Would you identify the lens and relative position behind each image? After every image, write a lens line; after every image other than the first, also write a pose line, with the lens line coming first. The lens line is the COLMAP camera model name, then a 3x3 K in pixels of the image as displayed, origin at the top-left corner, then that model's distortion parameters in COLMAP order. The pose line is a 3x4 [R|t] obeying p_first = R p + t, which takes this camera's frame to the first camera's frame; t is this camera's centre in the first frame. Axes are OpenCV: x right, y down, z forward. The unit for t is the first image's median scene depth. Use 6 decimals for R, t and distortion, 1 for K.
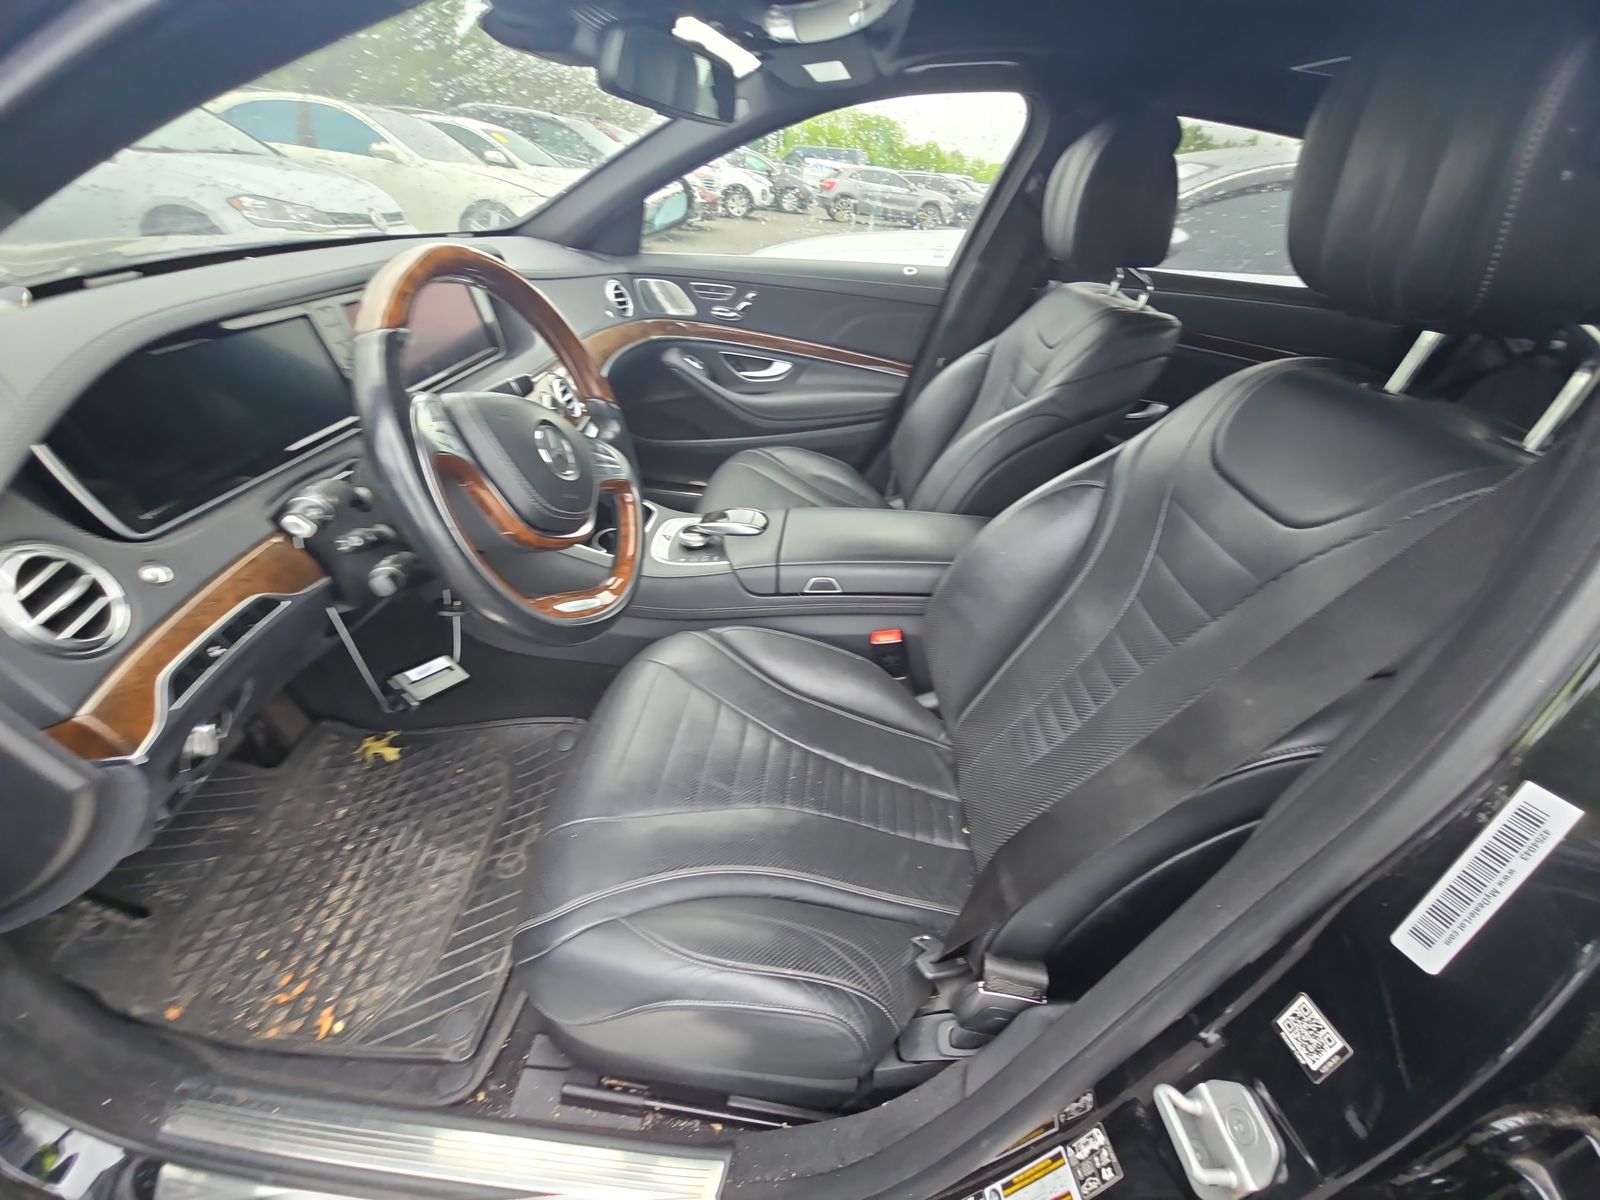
lens RADIAL K [[658.9, 0, 803.4], [0, 658.9, 603.7], [0, 0, 1]] dist [0.000661, -0.000469]
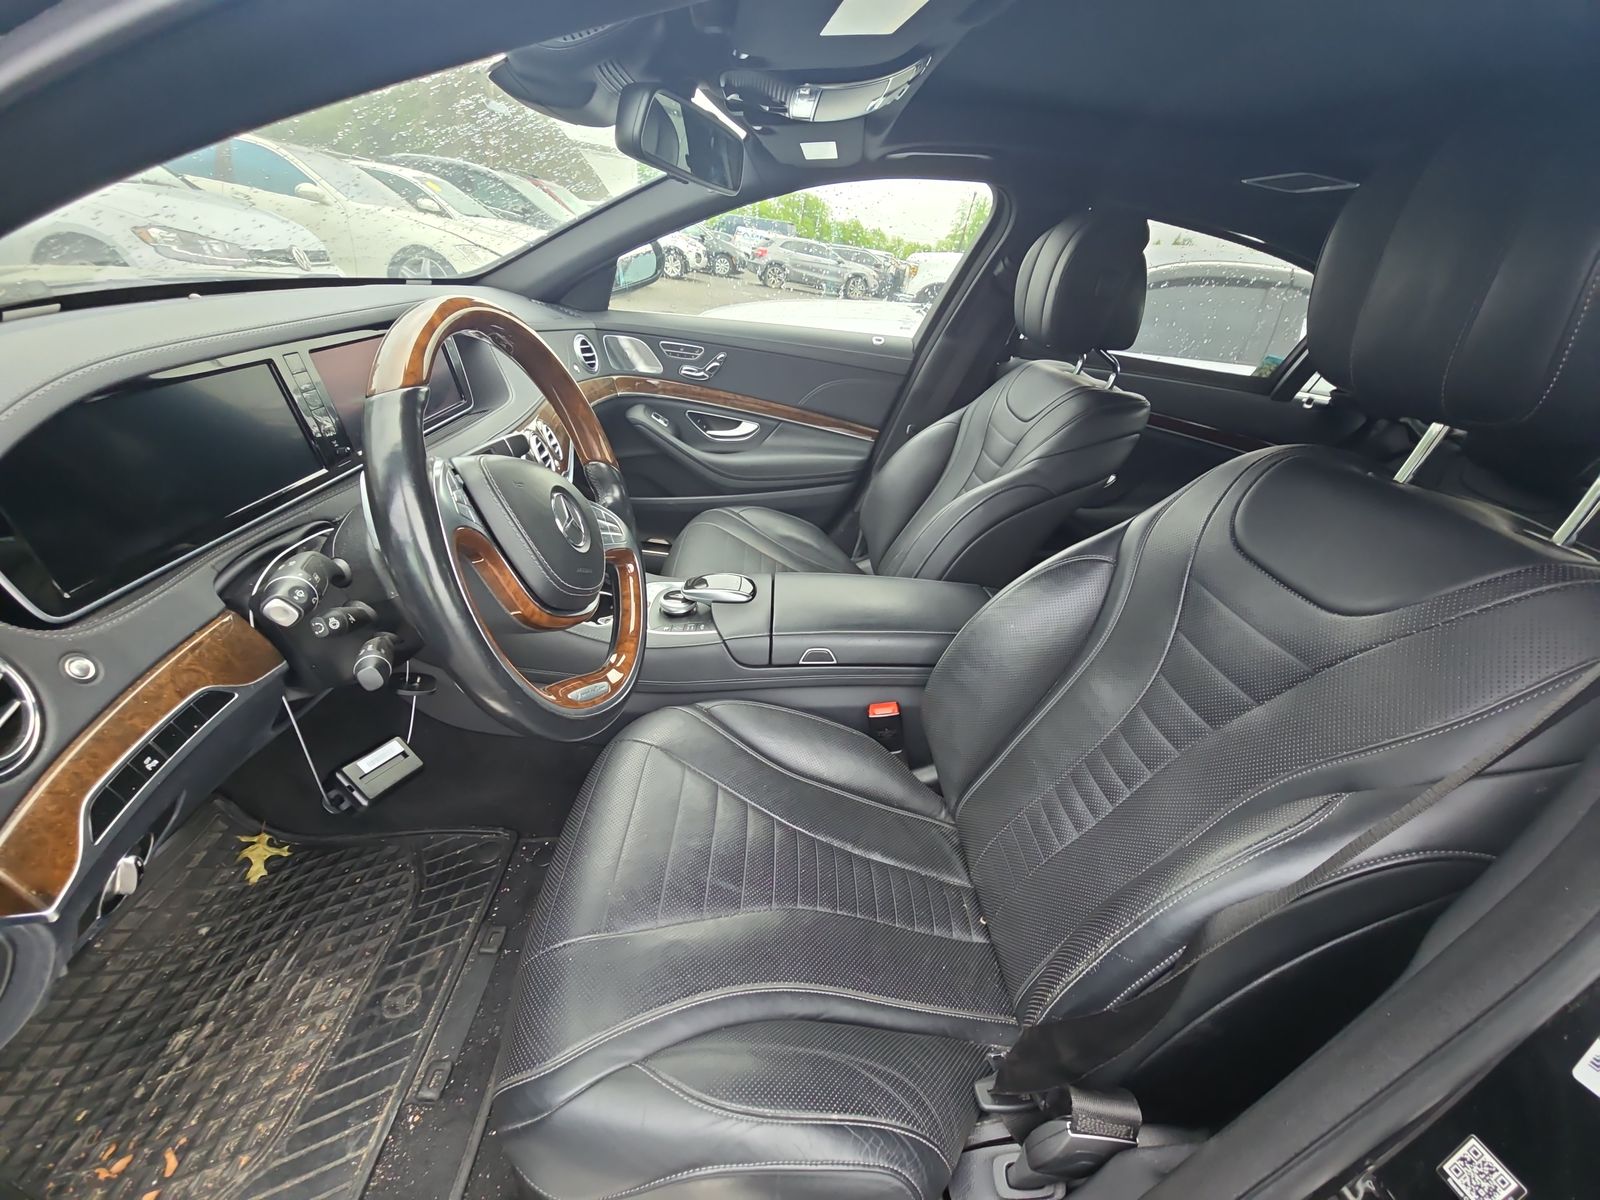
lens RADIAL K [[658.9, 0, 797.8], [0, 658.9, 596.6], [0, 0, 1]] dist [0.000661, -0.000469]
pose [[0.994020, 0.005927, 0.109040, -0.123039], [0.003443, 0.996328, -0.085550, -0.038052], [-0.109147, 0.085414, 0.990349, 0.060123]]
